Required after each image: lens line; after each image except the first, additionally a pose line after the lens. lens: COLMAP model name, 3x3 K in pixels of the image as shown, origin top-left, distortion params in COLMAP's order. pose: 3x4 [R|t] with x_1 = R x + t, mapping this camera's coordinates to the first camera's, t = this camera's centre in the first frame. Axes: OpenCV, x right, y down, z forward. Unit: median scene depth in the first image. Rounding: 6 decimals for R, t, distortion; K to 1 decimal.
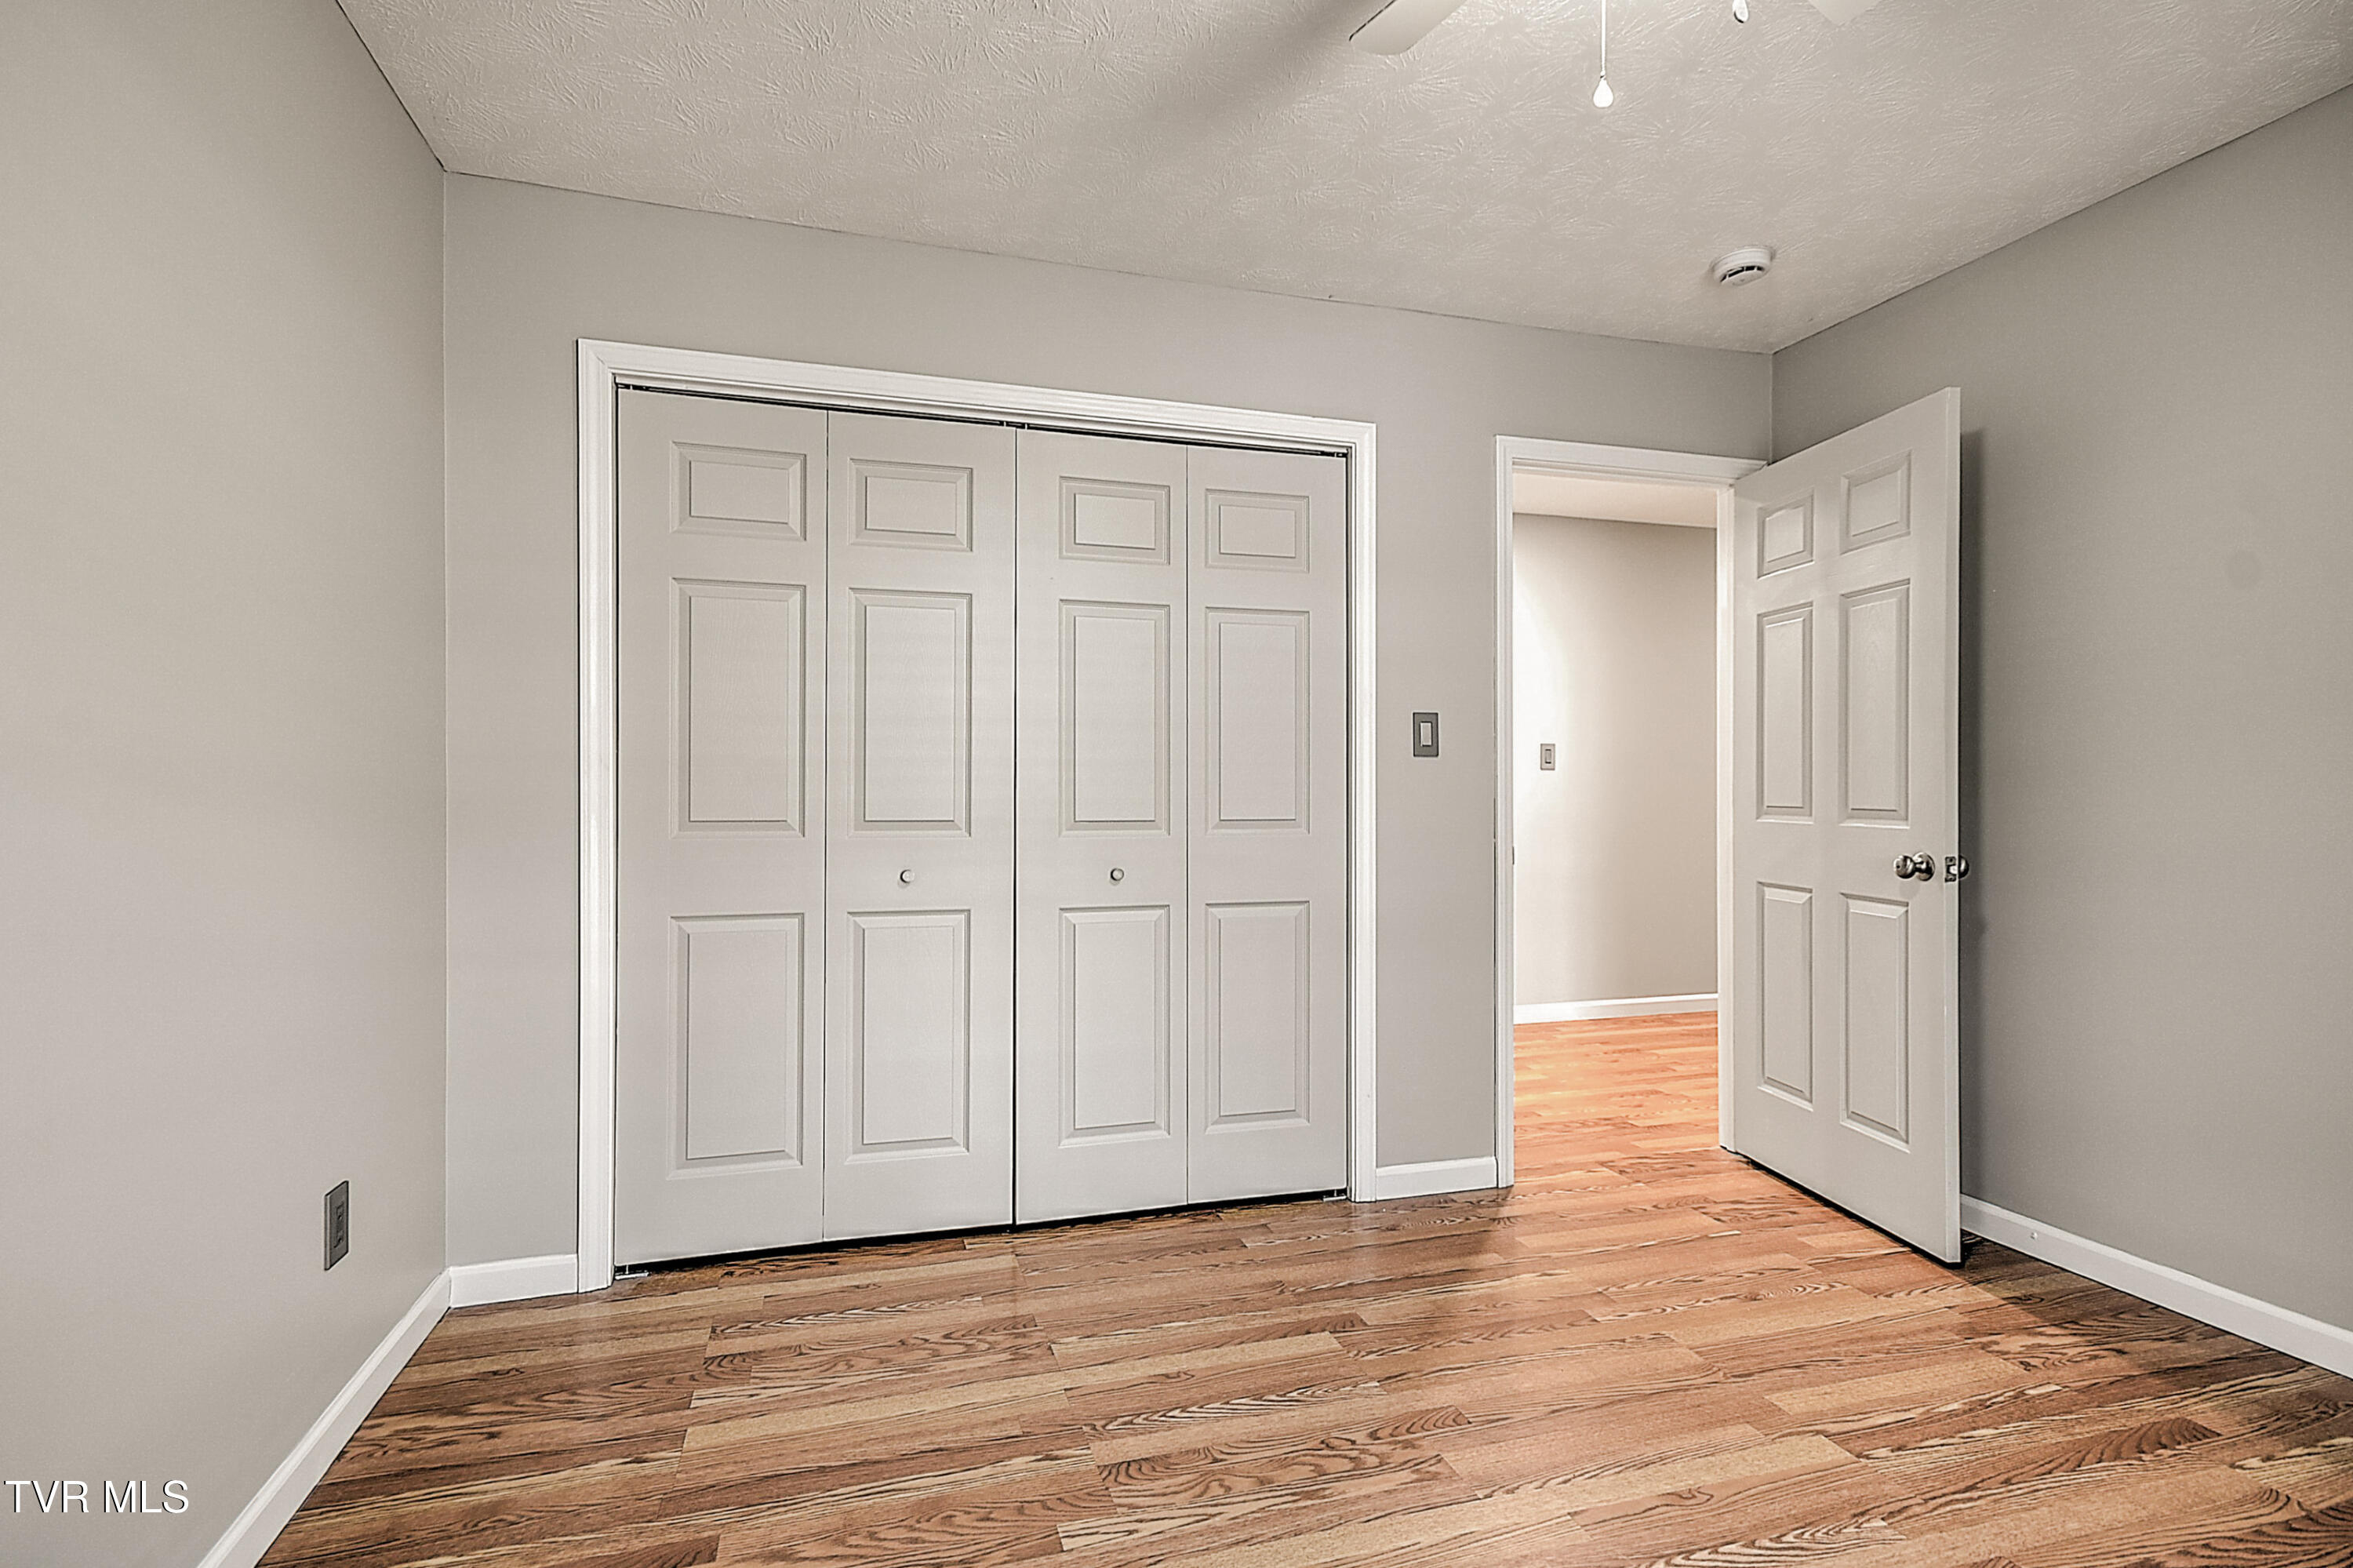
lens RADIAL K [[1139.1, 0, 1184.8], [0, 1139.1, 789.5], [0, 0, 1]] dist [-0.003341, 0.000671]
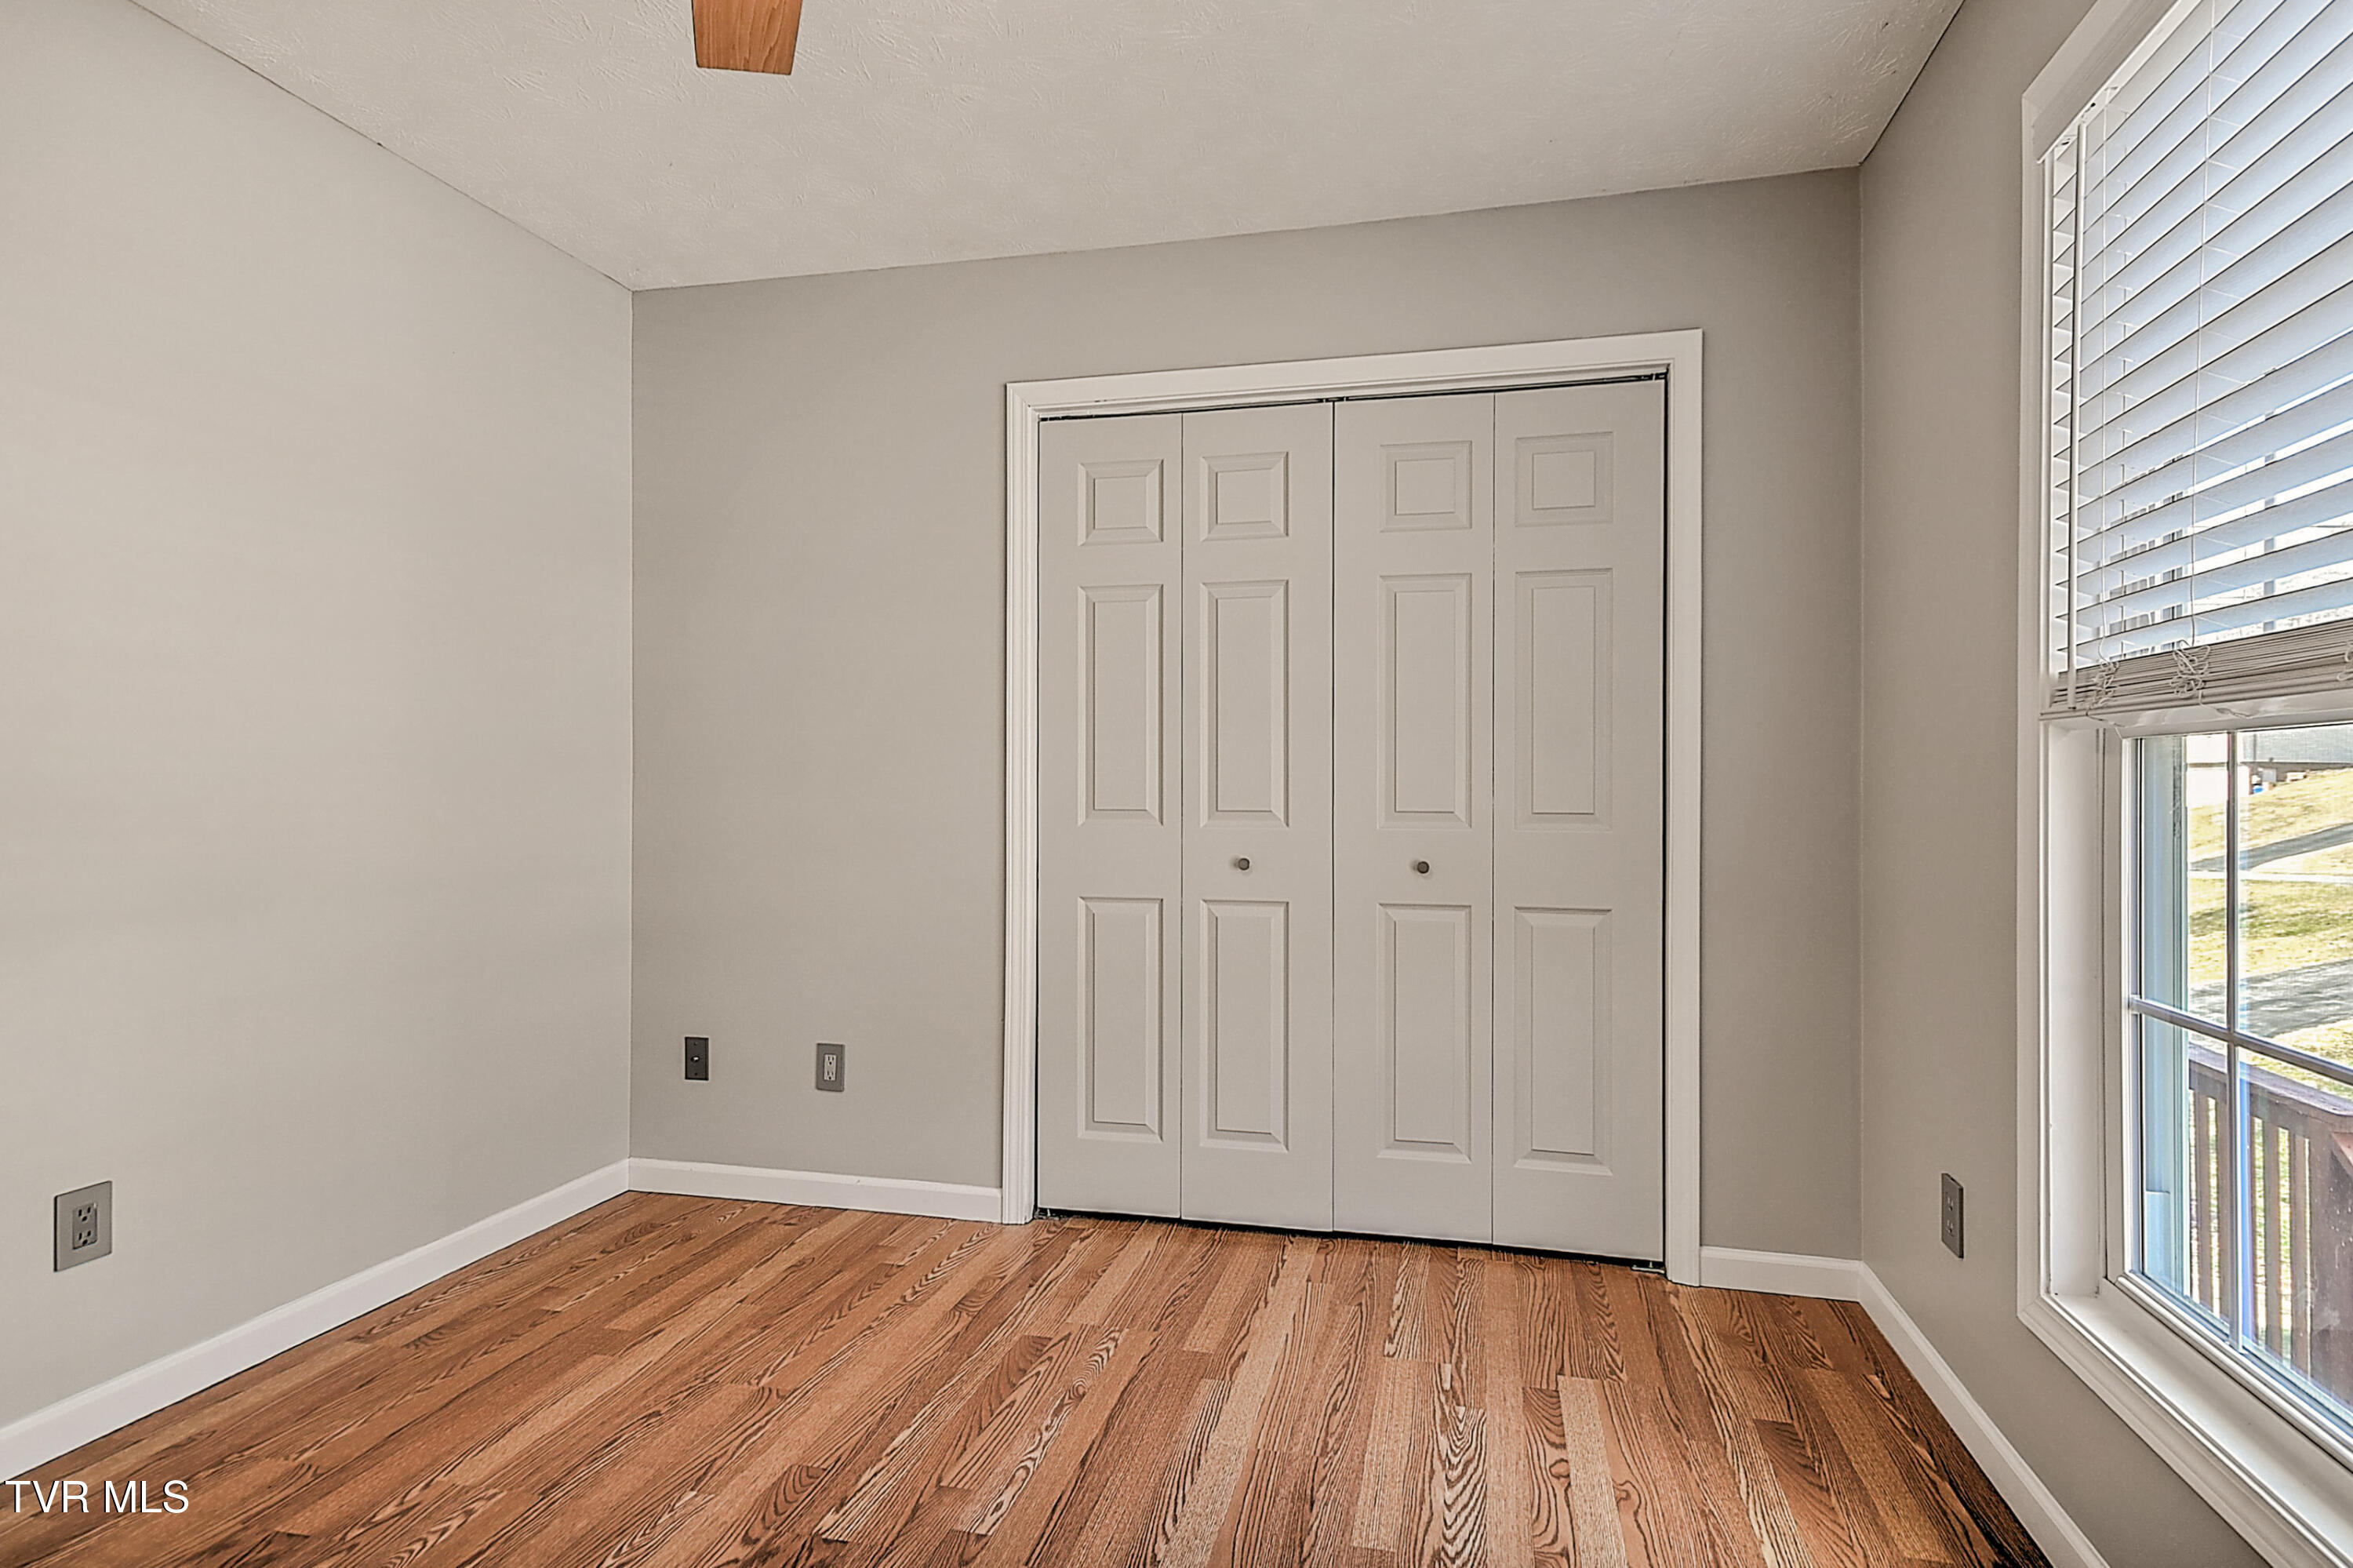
lens RADIAL K [[1203.3, 0, 1189.0], [0, 1203.3, 769.4], [0, 0, 1]] dist [0.001760, 0.000319]
pose [[0.859955, -0.006466, -0.510328, 0.267090], [0.001879, 0.999953, -0.009504, 0.001086], [0.510366, 0.007214, 0.859927, 0.064927]]
